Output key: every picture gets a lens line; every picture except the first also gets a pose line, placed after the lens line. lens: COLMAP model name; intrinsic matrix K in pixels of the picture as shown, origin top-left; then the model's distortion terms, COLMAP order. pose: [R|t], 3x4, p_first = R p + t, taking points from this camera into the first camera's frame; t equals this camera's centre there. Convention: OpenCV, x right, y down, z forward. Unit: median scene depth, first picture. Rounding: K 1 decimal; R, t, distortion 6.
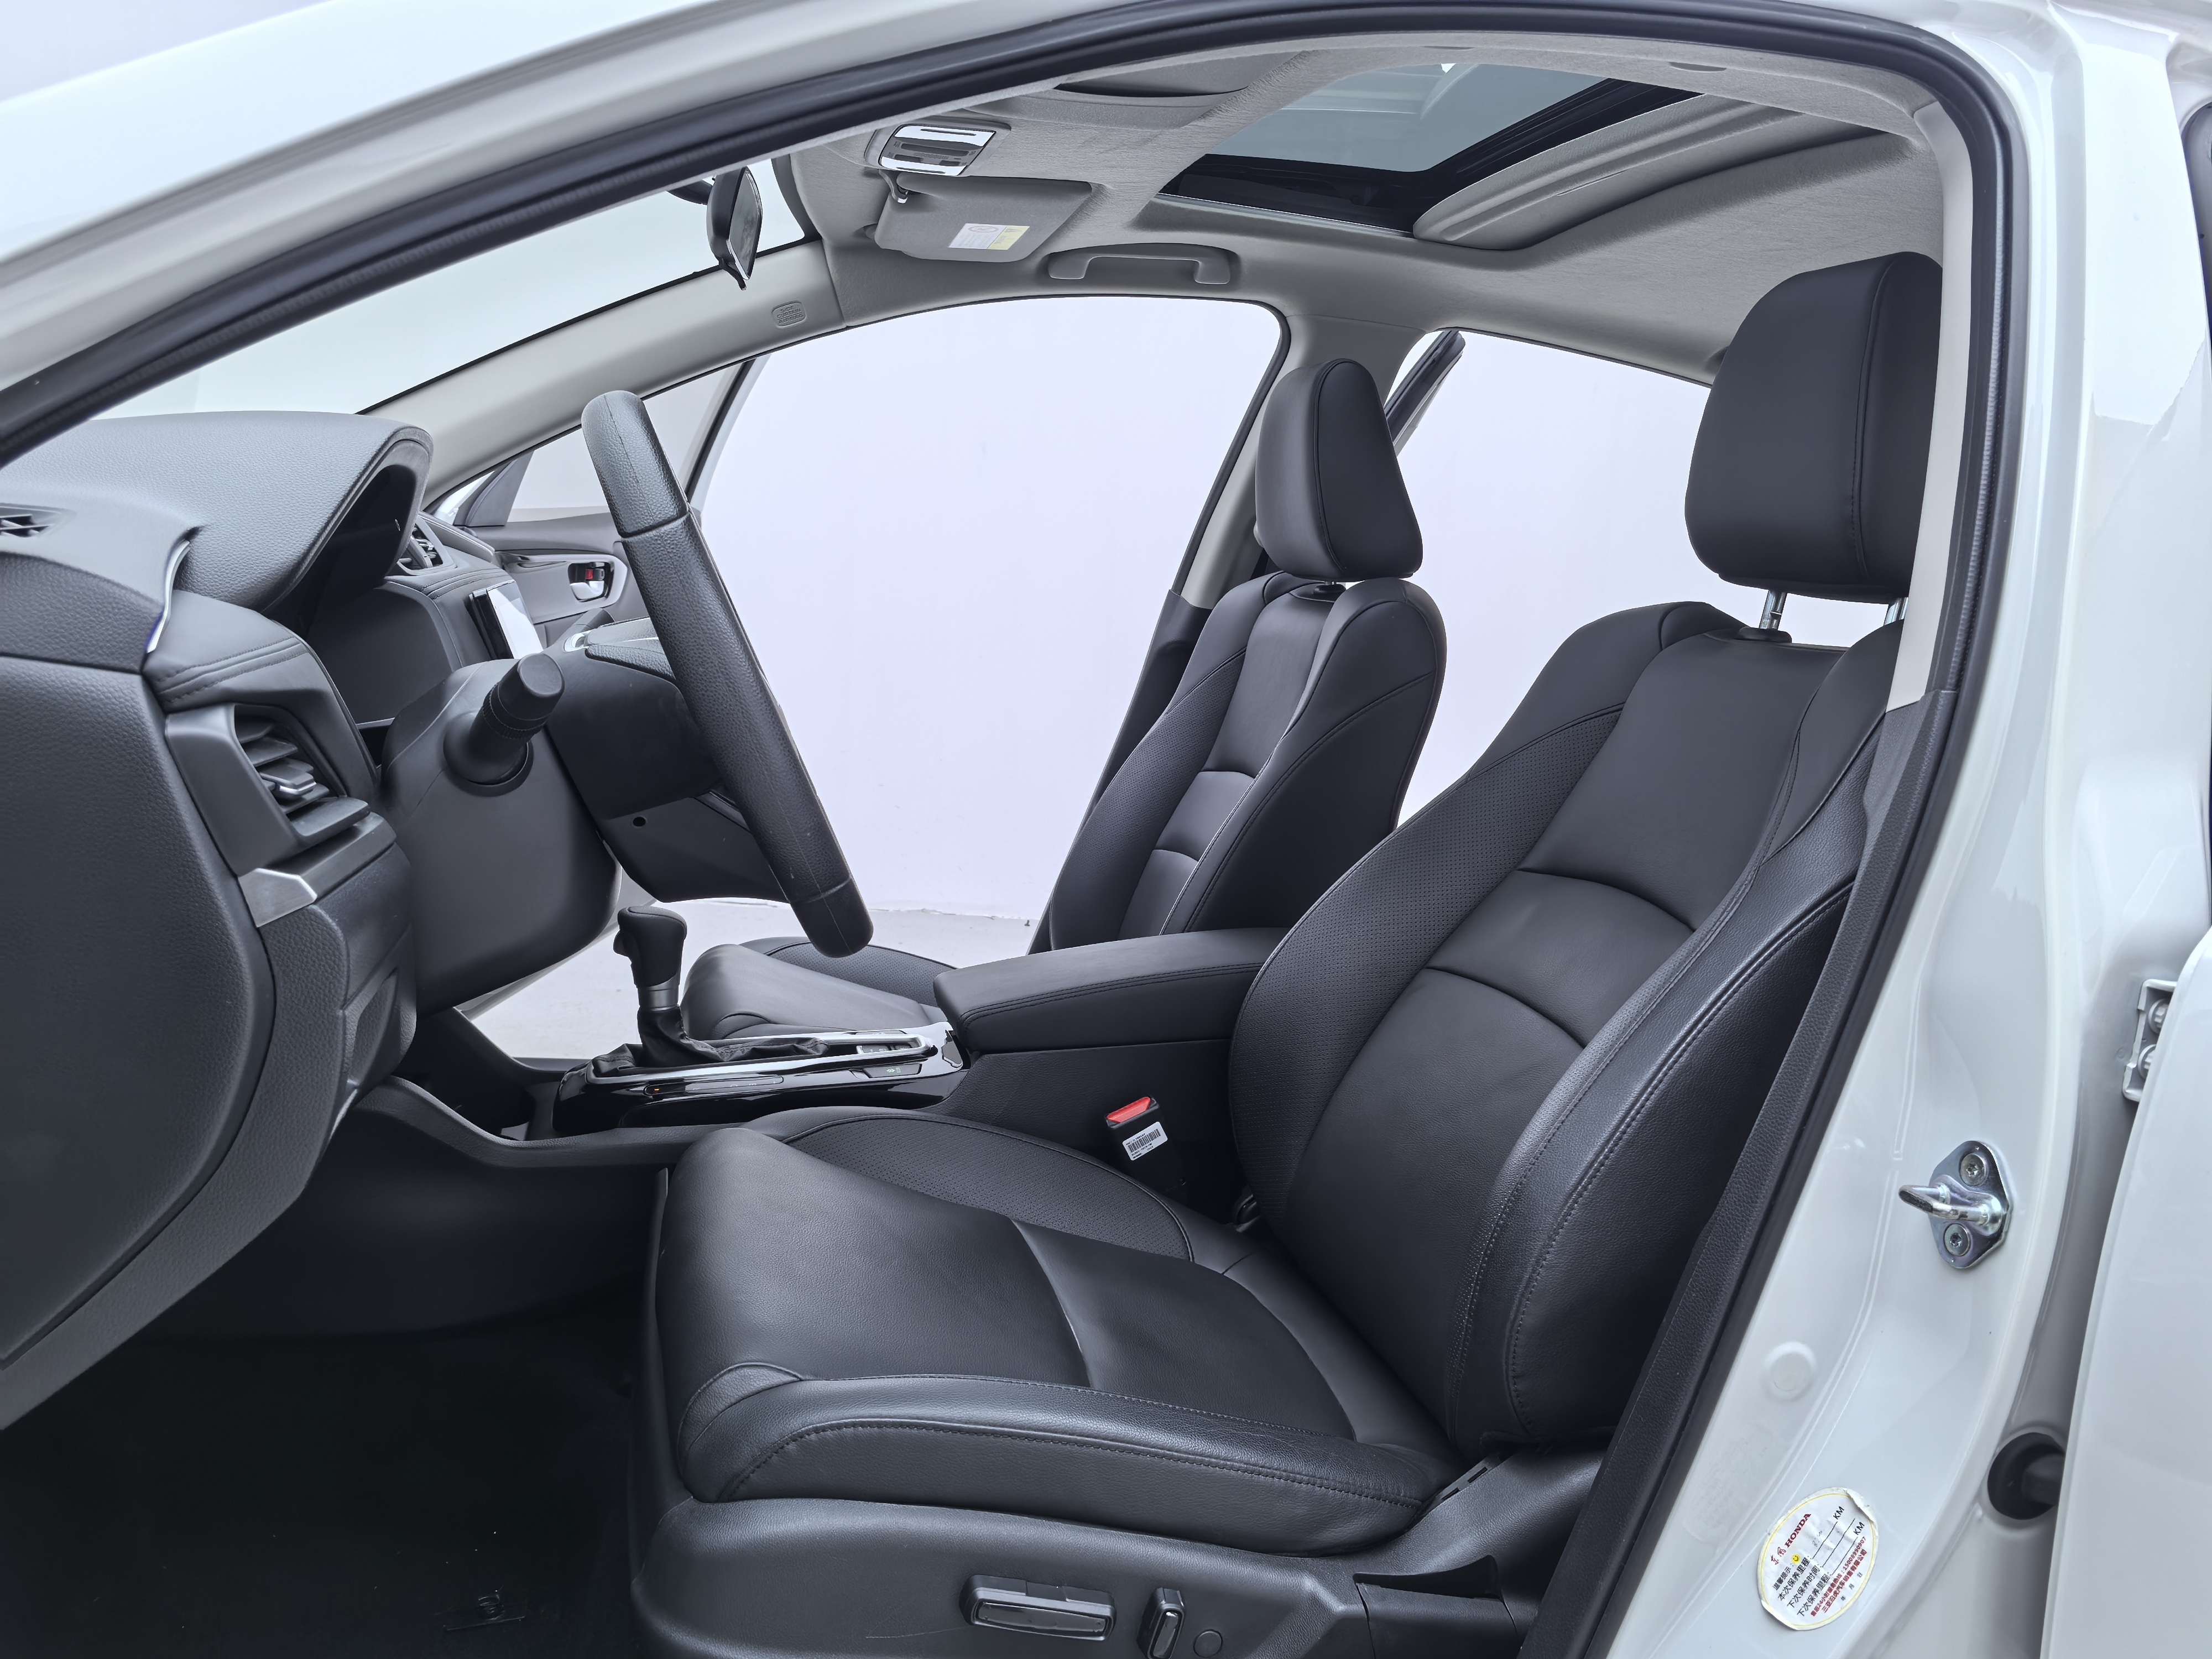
lens RADIAL K [[1831.5, 0, 1196.2], [0, 1831.5, 875.6], [0, 0, 1]] dist [0.128718, -0.242430]
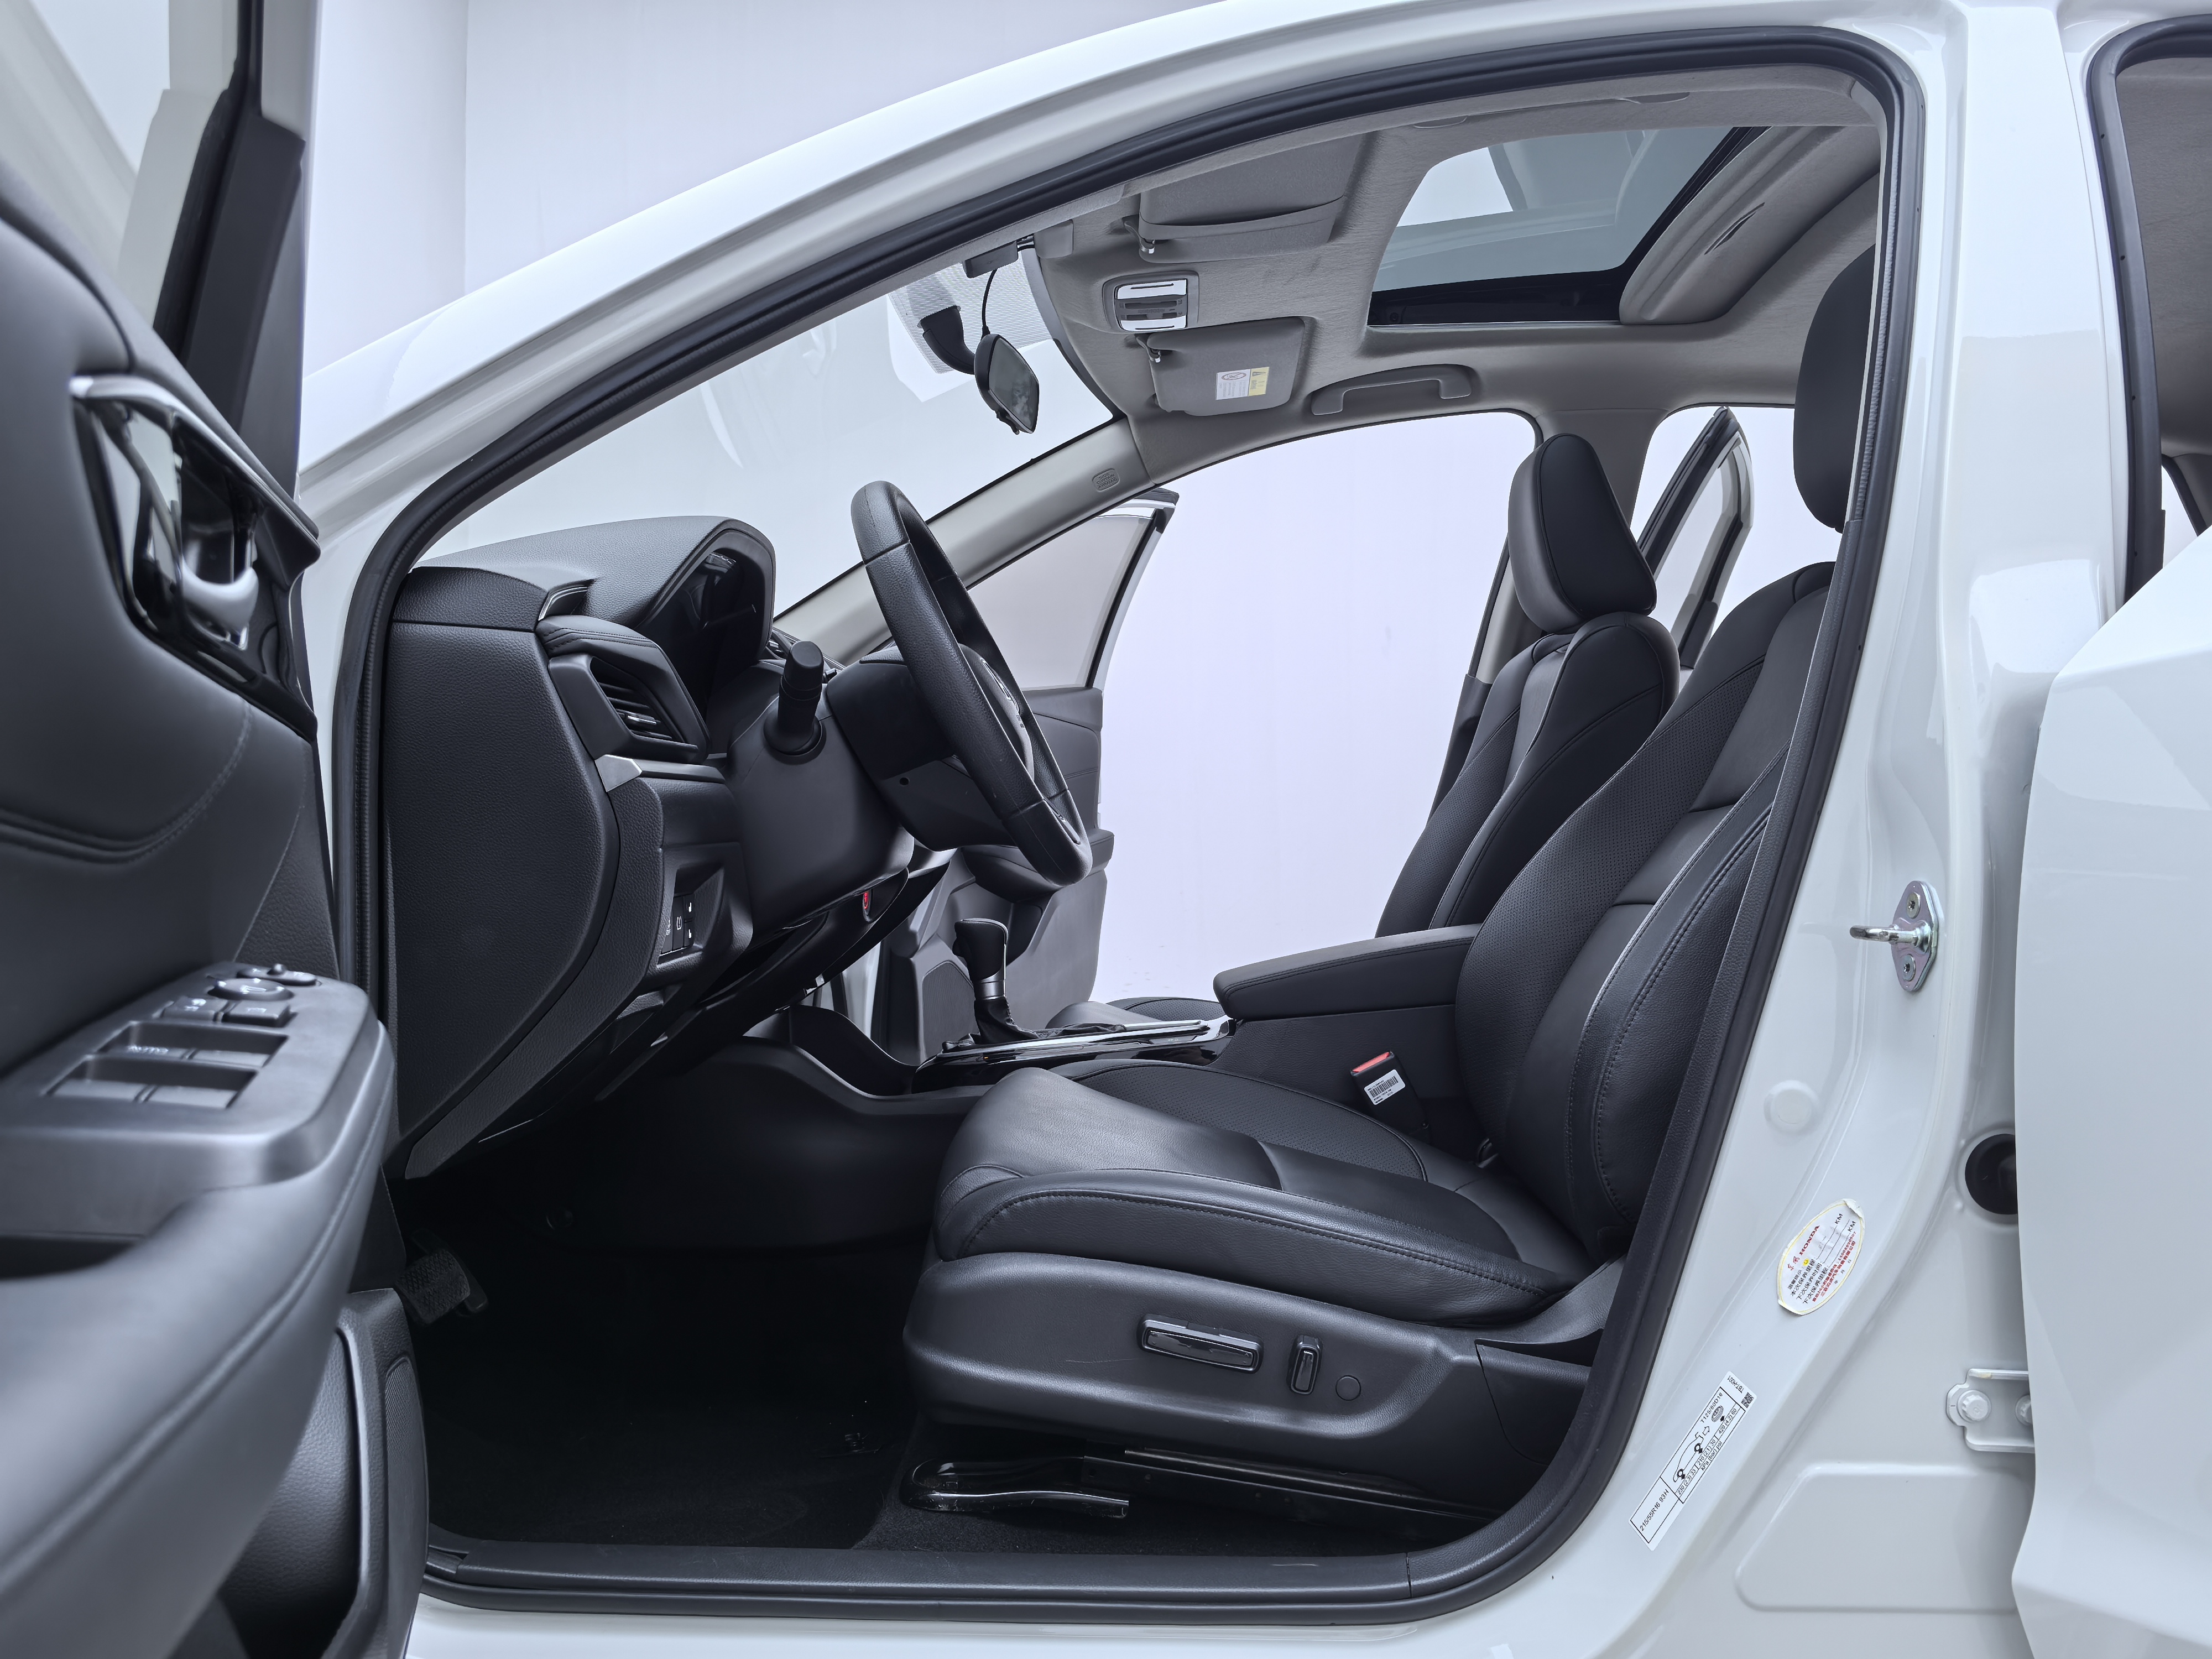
lens RADIAL K [[1821.2, 0, 1118.3], [0, 1821.2, 821.5], [0, 0, 1]] dist [0.063234, -0.122621]
pose [[0.949257, -0.098823, -0.298572, 0.254128], [0.052650, 0.985886, -0.158923, 0.229014], [0.310063, 0.135139, 0.941062, -0.213794]]
